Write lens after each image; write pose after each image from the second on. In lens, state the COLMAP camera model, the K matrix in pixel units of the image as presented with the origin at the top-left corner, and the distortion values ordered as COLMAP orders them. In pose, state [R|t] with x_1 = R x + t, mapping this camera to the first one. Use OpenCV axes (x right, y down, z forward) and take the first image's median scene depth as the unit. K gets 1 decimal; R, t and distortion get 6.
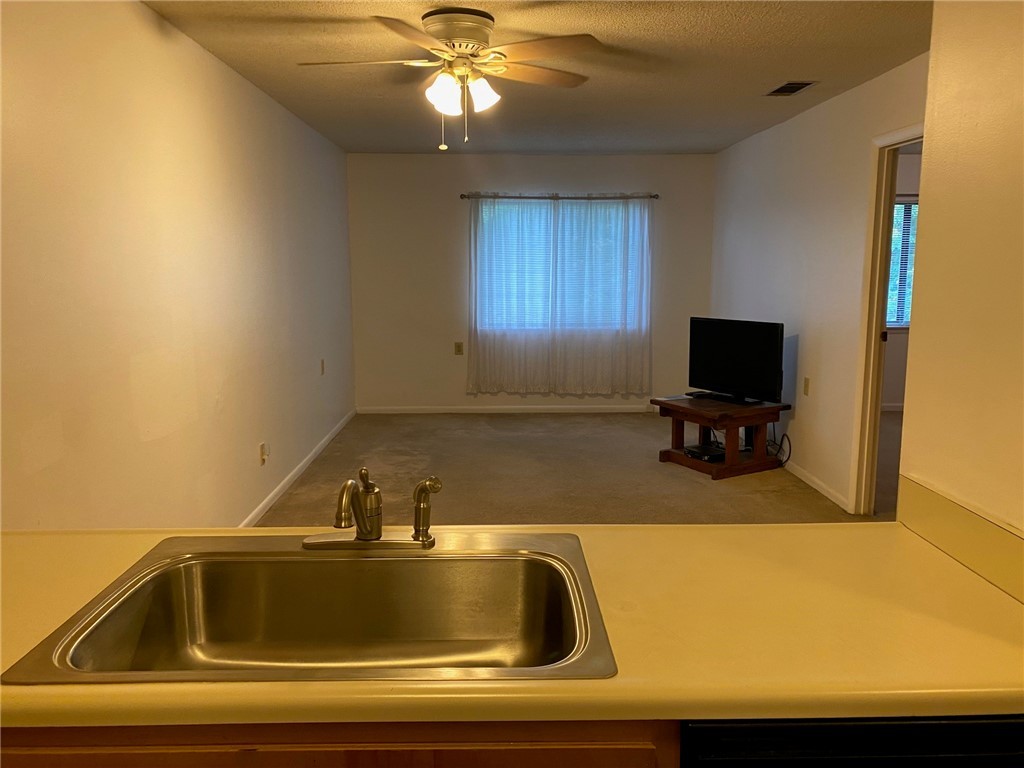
lens RADIAL K [[799.5, 0, 512.0], [0, 799.5, 384.0], [0, 0, 1]] dist [0.009083, 0.002770]
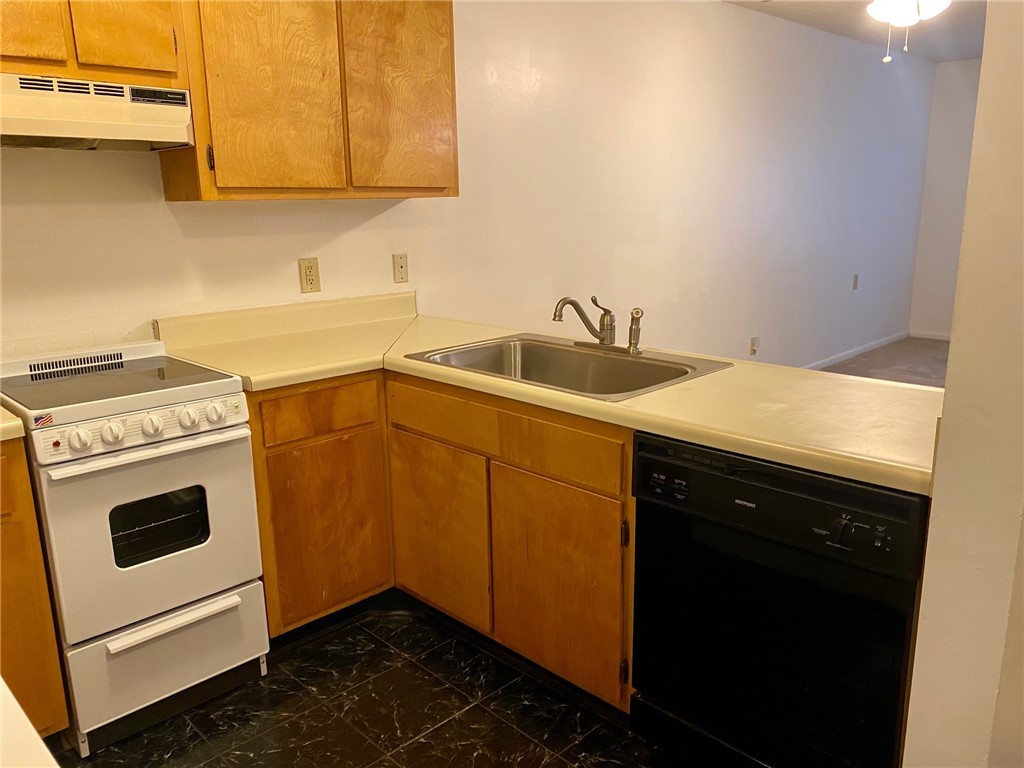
lens RADIAL K [[799.5, 0, 512.0], [0, 799.5, 384.0], [0, 0, 1]] dist [0.009083, 0.002770]
pose [[0.688478, 0.155136, -0.708471, 0.394764], [-0.096980, 0.987774, 0.122053, 0.047531], [0.718744, -0.015323, 0.695106, -0.101327]]
